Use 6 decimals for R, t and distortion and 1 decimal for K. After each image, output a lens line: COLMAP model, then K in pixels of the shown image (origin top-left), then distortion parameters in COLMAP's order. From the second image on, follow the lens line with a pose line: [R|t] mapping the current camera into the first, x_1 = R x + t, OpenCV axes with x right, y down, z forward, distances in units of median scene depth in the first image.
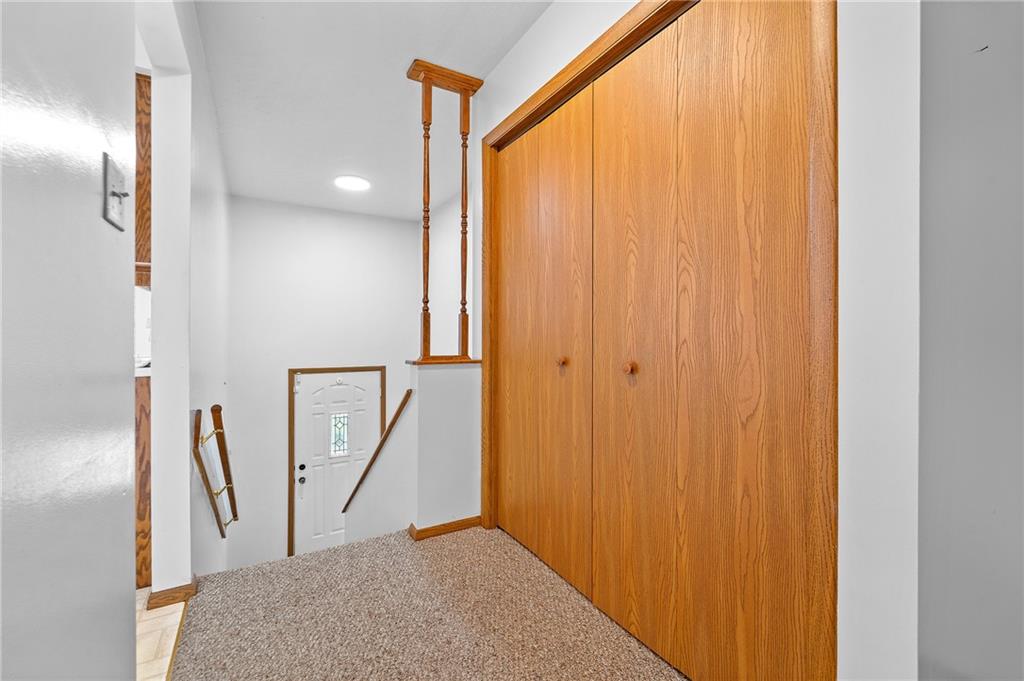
lens RADIAL K [[416.7, 0, 505.8], [0, 416.7, 339.7], [0, 0, 1]] dist [0.000254, 0.000069]
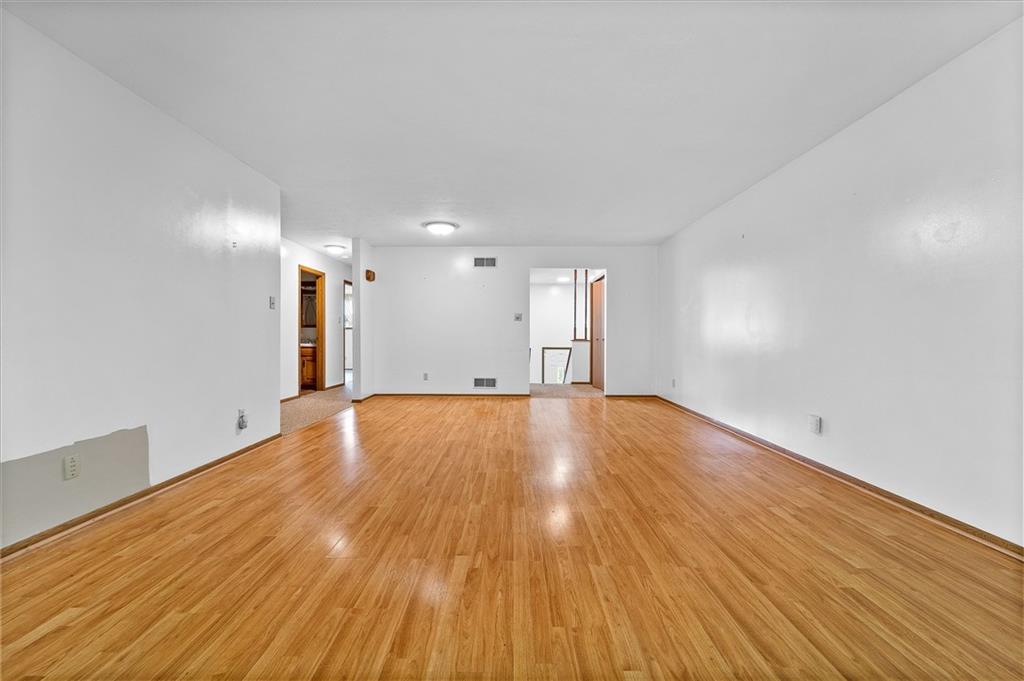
lens RADIAL K [[416.7, 0, 505.8], [0, 416.7, 339.7], [0, 0, 1]] dist [0.000254, 0.000069]
pose [[0.850555, 0.005952, -0.525852, 1.269683], [-0.003763, 0.999979, 0.005232, 0.026988], [0.525873, -0.002471, 0.850560, -2.590045]]
